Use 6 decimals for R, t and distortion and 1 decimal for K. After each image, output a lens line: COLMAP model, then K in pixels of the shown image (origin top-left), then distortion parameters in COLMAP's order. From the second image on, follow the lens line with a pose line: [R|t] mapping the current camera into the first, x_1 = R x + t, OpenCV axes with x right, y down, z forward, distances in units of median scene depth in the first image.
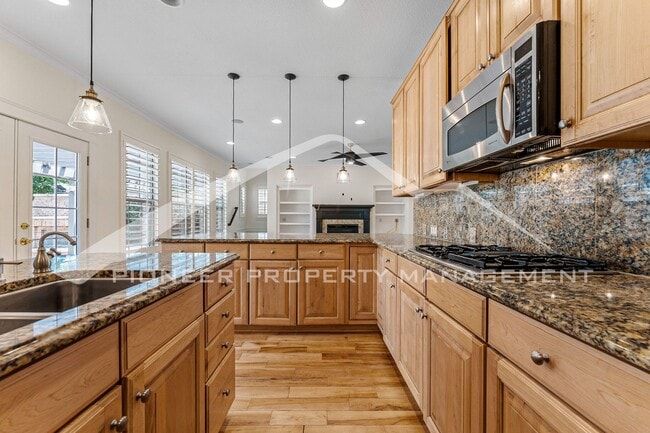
lens RADIAL K [[261.9, 0, 324.8], [0, 261.9, 218.7], [0, 0, 1]] dist [-0.007286, 0.000292]
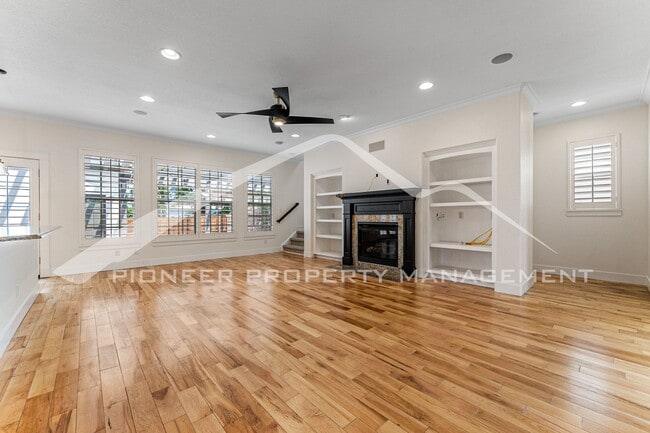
lens RADIAL K [[261.9, 0, 323.7], [0, 261.9, 218.0], [0, 0, 1]] dist [-0.007286, 0.000292]
pose [[0.658003, -0.002055, -0.753013, 1.461434], [0.000929, 0.999998, -0.001917, 0.037882], [0.753015, 0.000562, 0.658003, 1.496537]]
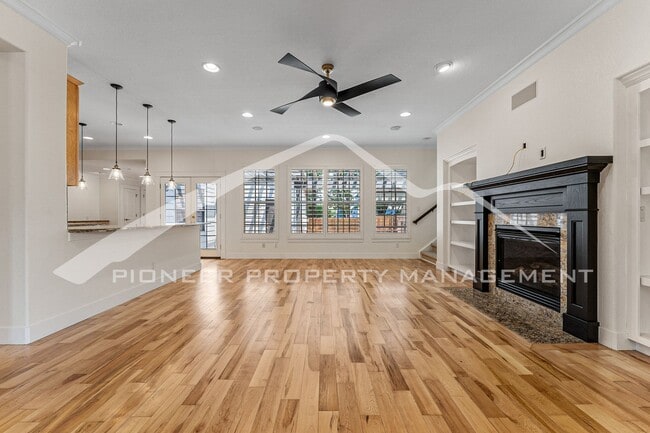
lens RADIAL K [[261.9, 0, 322.7], [0, 261.9, 216.9], [0, 0, 1]] dist [-0.007286, 0.000292]
pose [[-0.020657, -0.005591, -0.999771, 1.401121], [-0.007083, 0.999960, -0.005445, 0.037470], [0.999762, 0.006969, -0.020695, 2.239191]]
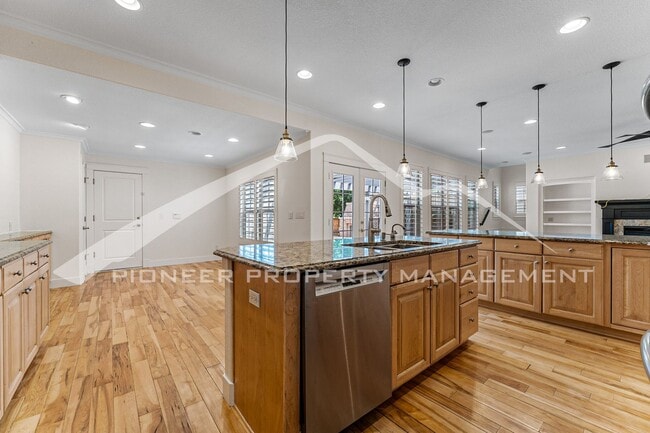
lens RADIAL K [[261.9, 0, 321.5], [0, 261.9, 218.8], [0, 0, 1]] dist [-0.007286, 0.000292]
pose [[0.616175, -0.000031, -0.787609, 0.188777], [0.000667, 1.000000, 0.000482, 0.000253], [0.787609, -0.000822, 0.616175, -0.431705]]
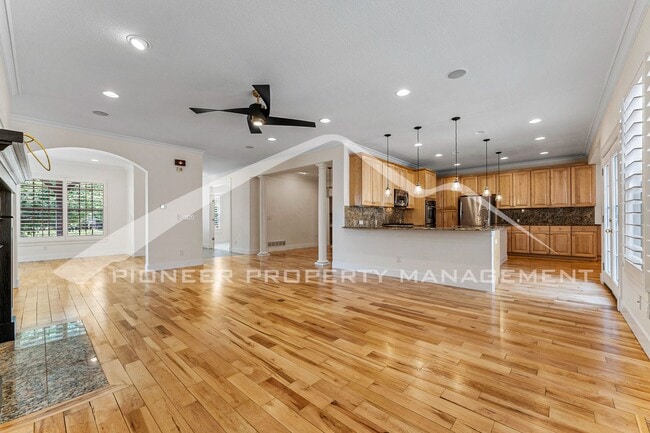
lens RADIAL K [[261.9, 0, 325.5], [0, 261.9, 218.7], [0, 0, 1]] dist [-0.007286, 0.000292]
pose [[-0.729227, 0.002233, 0.684269, -0.950318], [0.002312, 0.999997, -0.000799, 0.014670], [-0.684268, 0.000999, -0.729229, 2.990201]]
